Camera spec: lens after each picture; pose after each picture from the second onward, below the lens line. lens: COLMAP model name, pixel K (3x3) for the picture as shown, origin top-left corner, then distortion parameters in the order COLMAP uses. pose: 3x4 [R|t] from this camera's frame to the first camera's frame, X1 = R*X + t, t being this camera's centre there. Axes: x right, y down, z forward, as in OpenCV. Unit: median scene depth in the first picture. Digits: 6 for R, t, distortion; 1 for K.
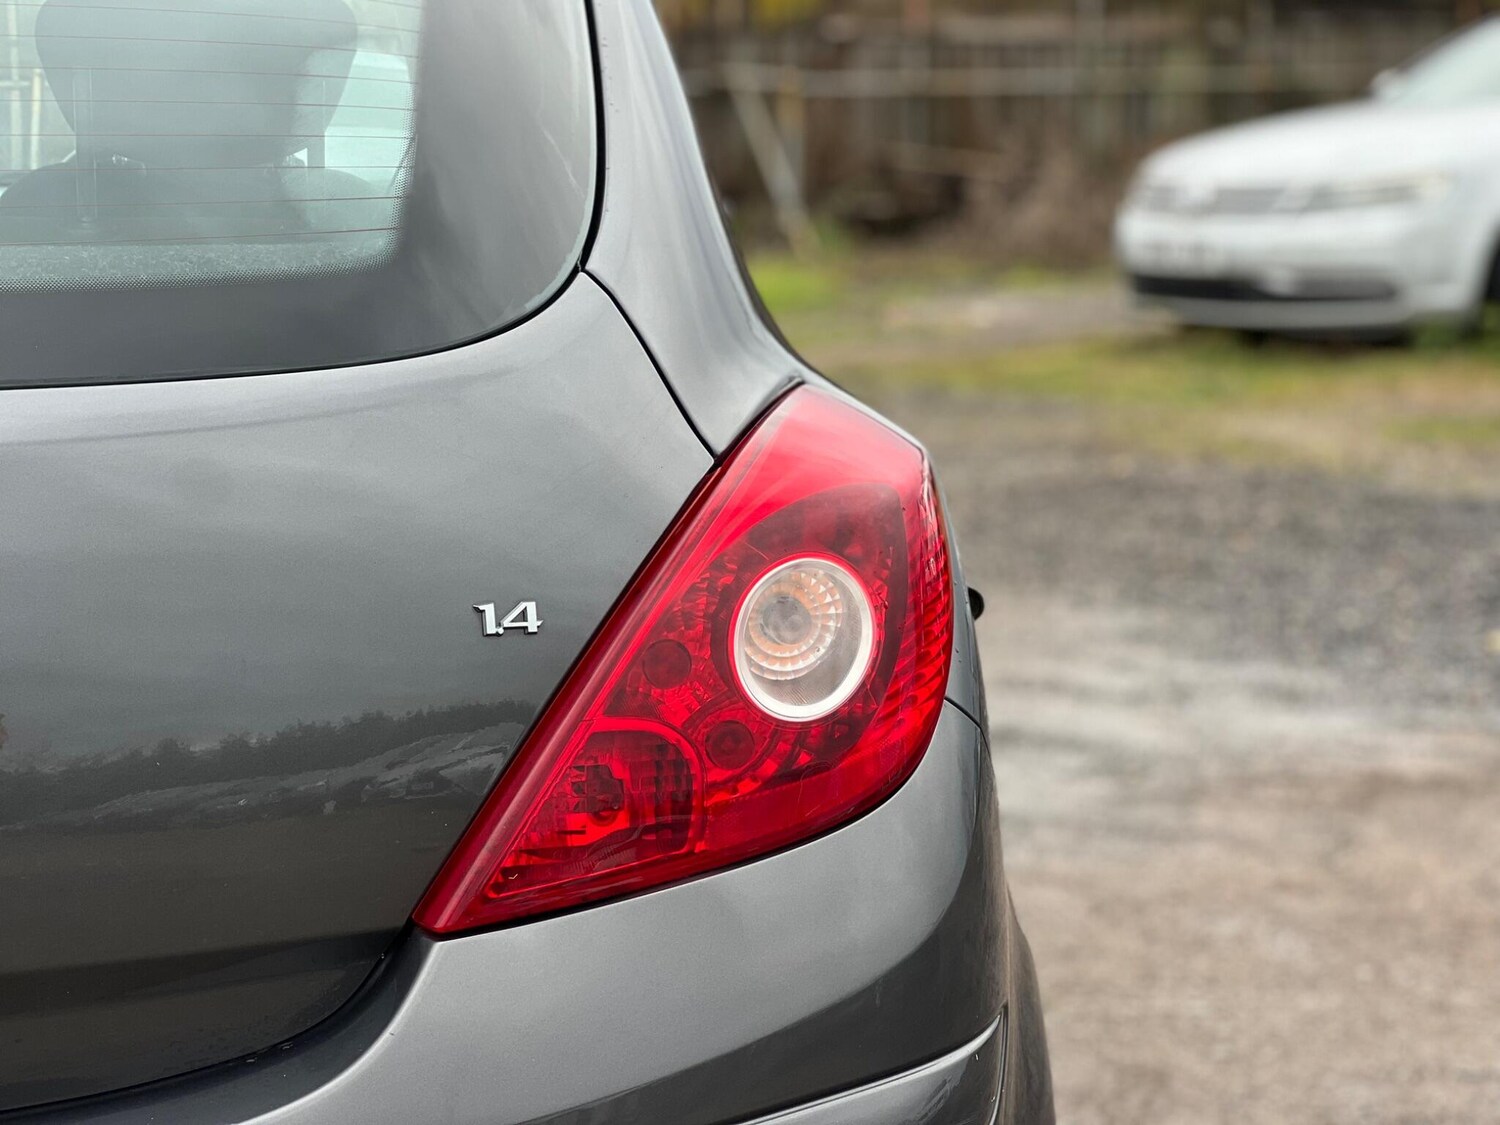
lens RADIAL K [[3434.5, 0, 748.1], [0, 3434.5, 566.1], [0, 0, 1]] dist [0.141504, 0.000000]
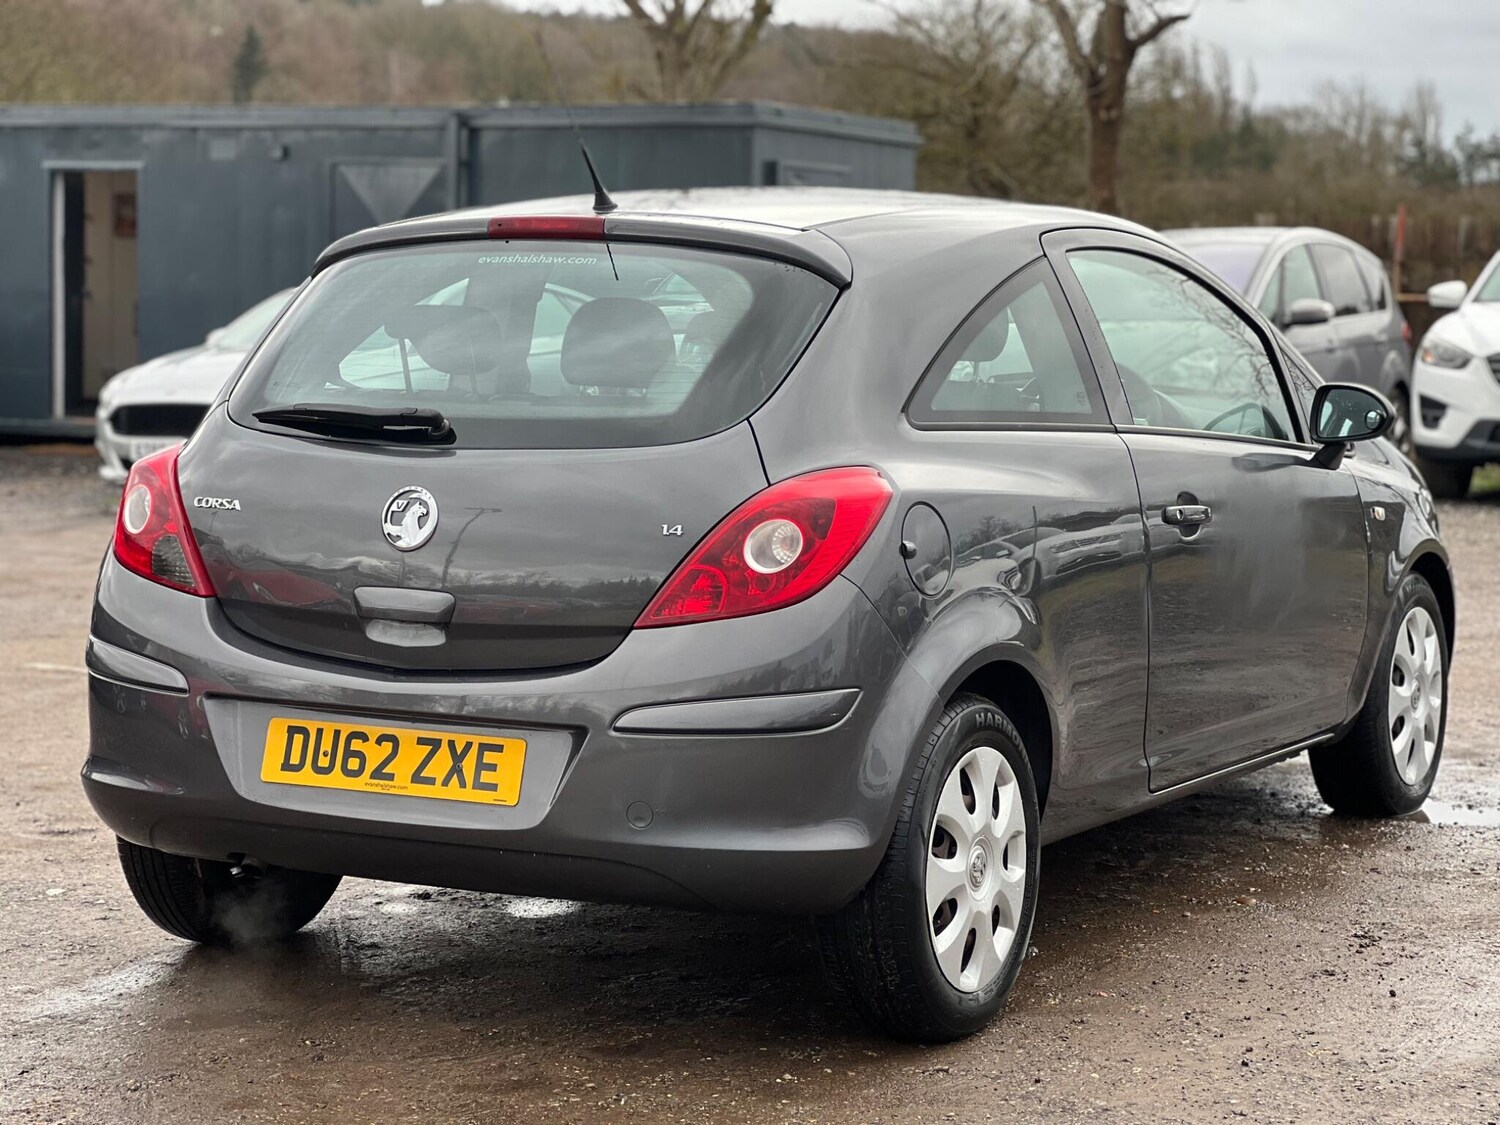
lens RADIAL K [[3434.5, 0, 750.1], [0, 3434.5, 558.0], [0, 0, 1]] dist [0.141504, 0.000000]
pose [[0.796041, 0.053278, -0.602893, 1.766154], [-0.087718, 0.995757, -0.027825, 0.114483], [0.598852, 0.075034, 0.797337, -1.352400]]
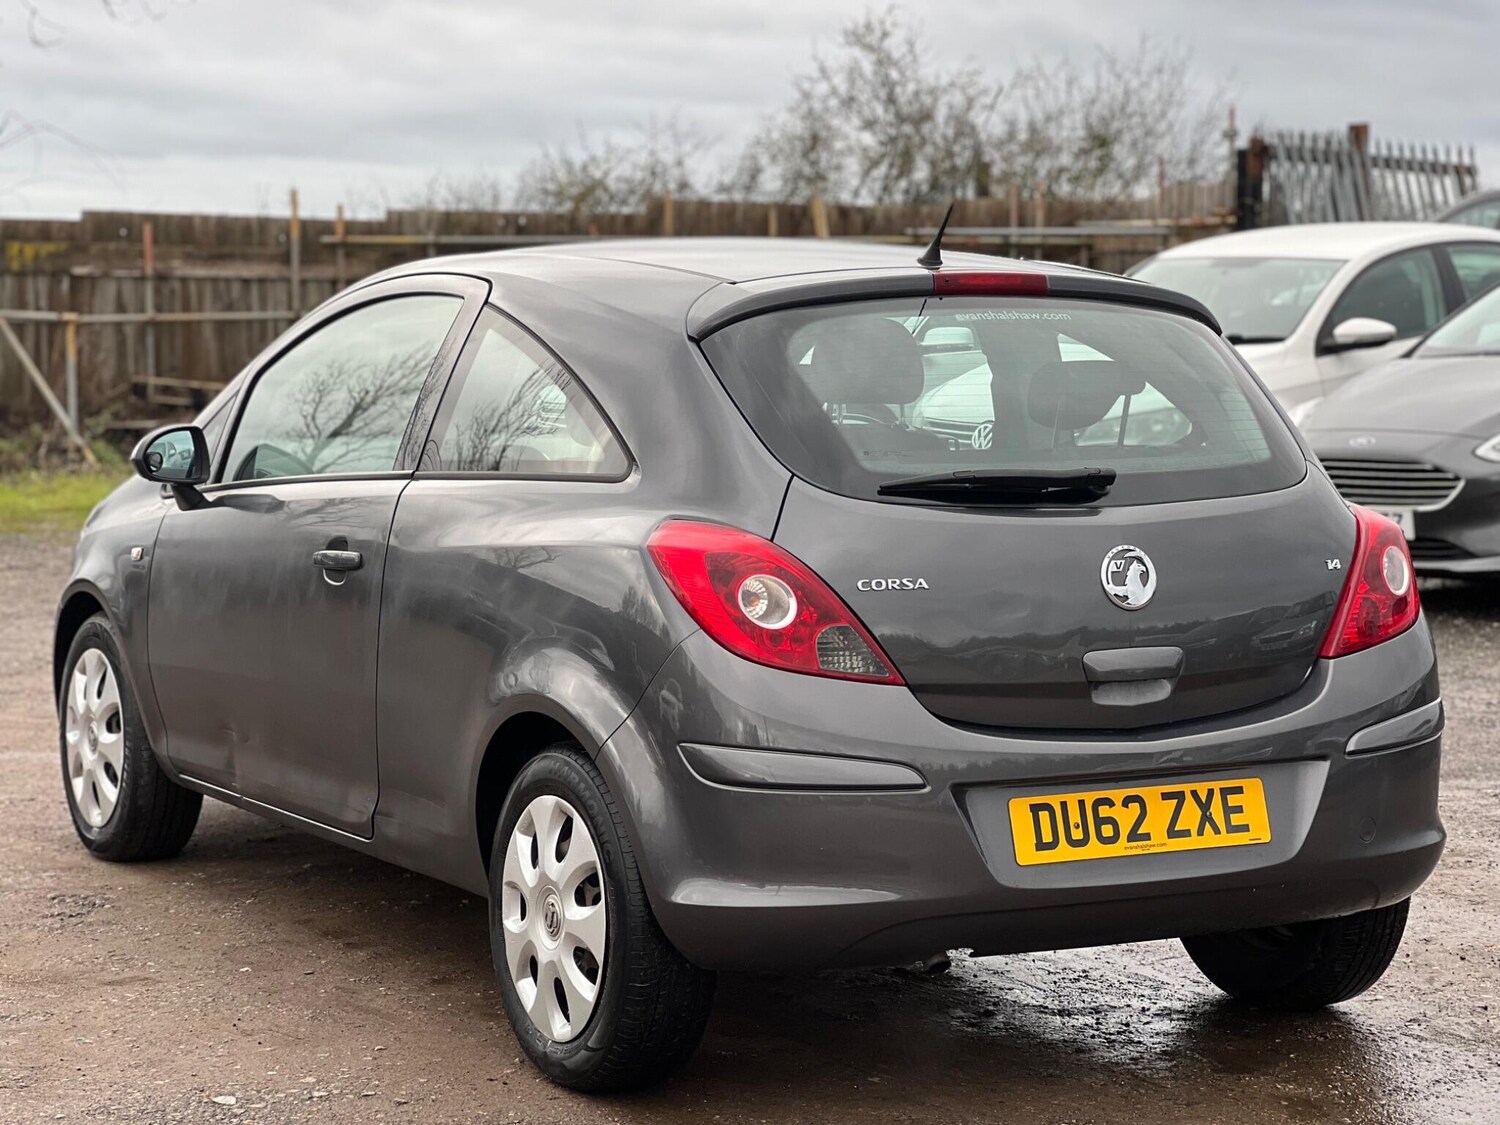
lens RADIAL K [[3434.5, 0, 751.5], [0, 3434.5, 560.7], [0, 0, 1]] dist [0.141504, 0.000000]
pose [[0.938453, -0.037185, 0.343399, -1.665835], [0.056435, 0.997335, -0.046231, 0.128209], [-0.340765, 0.062765, 0.938051, -1.849386]]
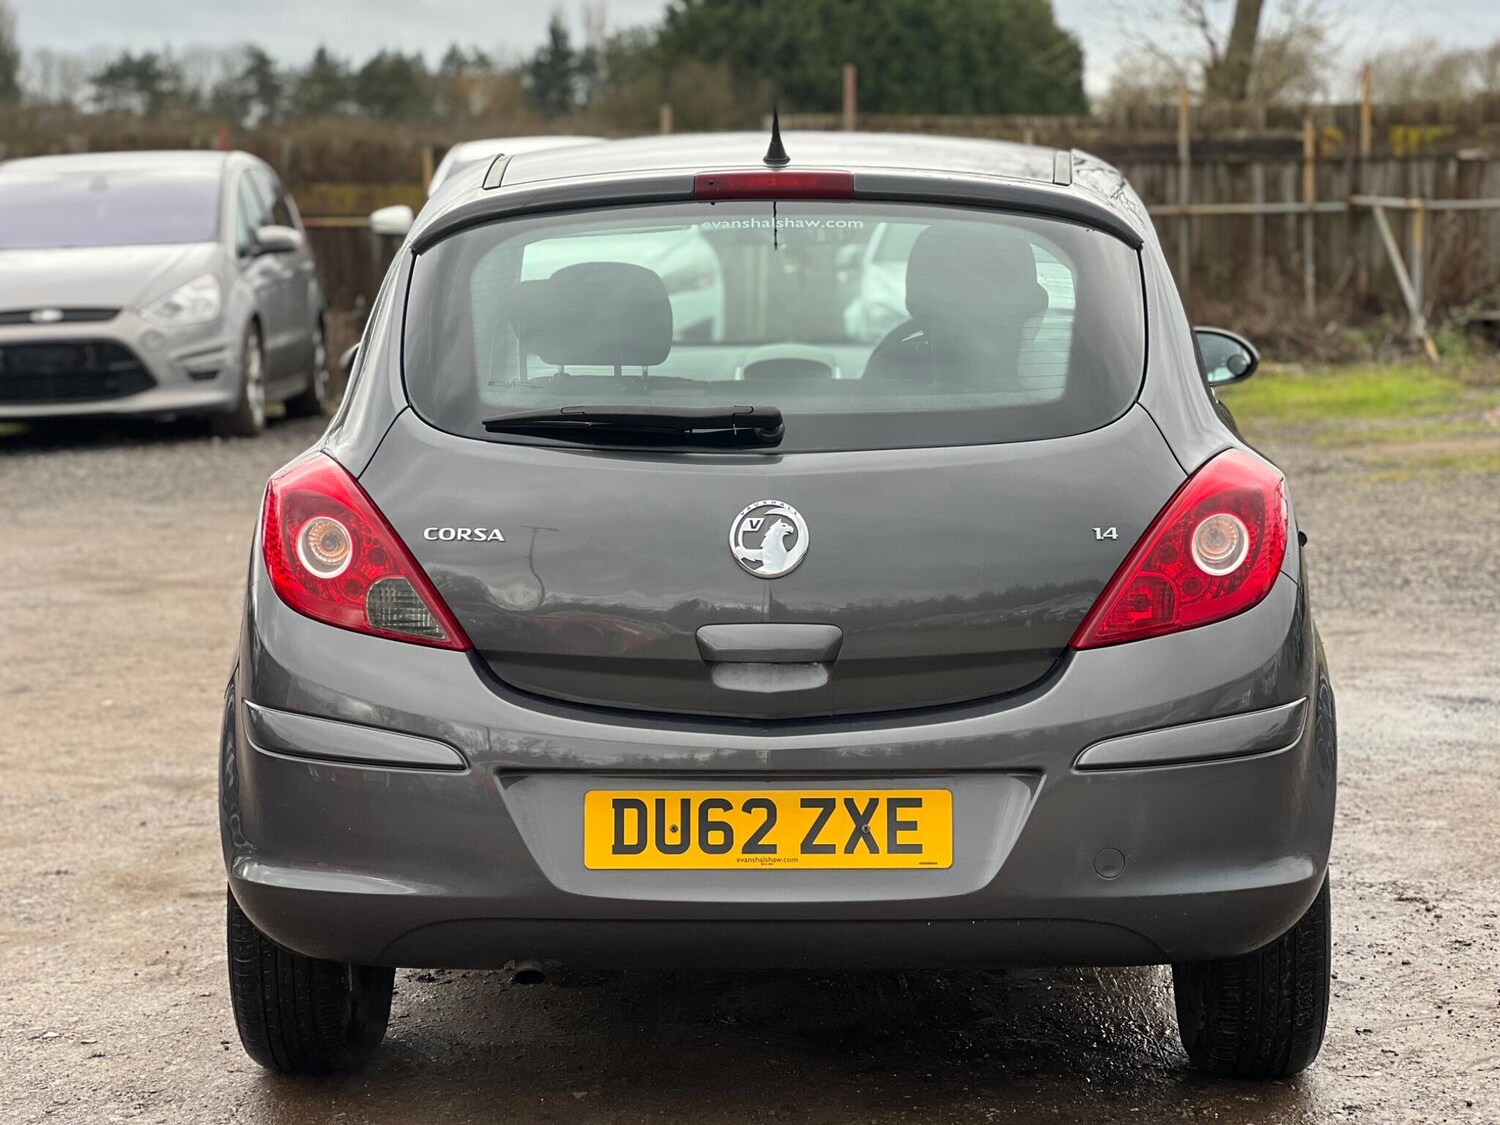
lens RADIAL K [[3434.5, 0, 751.8], [0, 3434.5, 572.7], [0, 0, 1]] dist [0.141504, 0.000000]
pose [[0.984524, 0.004104, -0.175204, 0.123219], [-0.008026, 0.999733, -0.021686, 0.101349], [0.175068, 0.022756, 0.984293, -1.612230]]
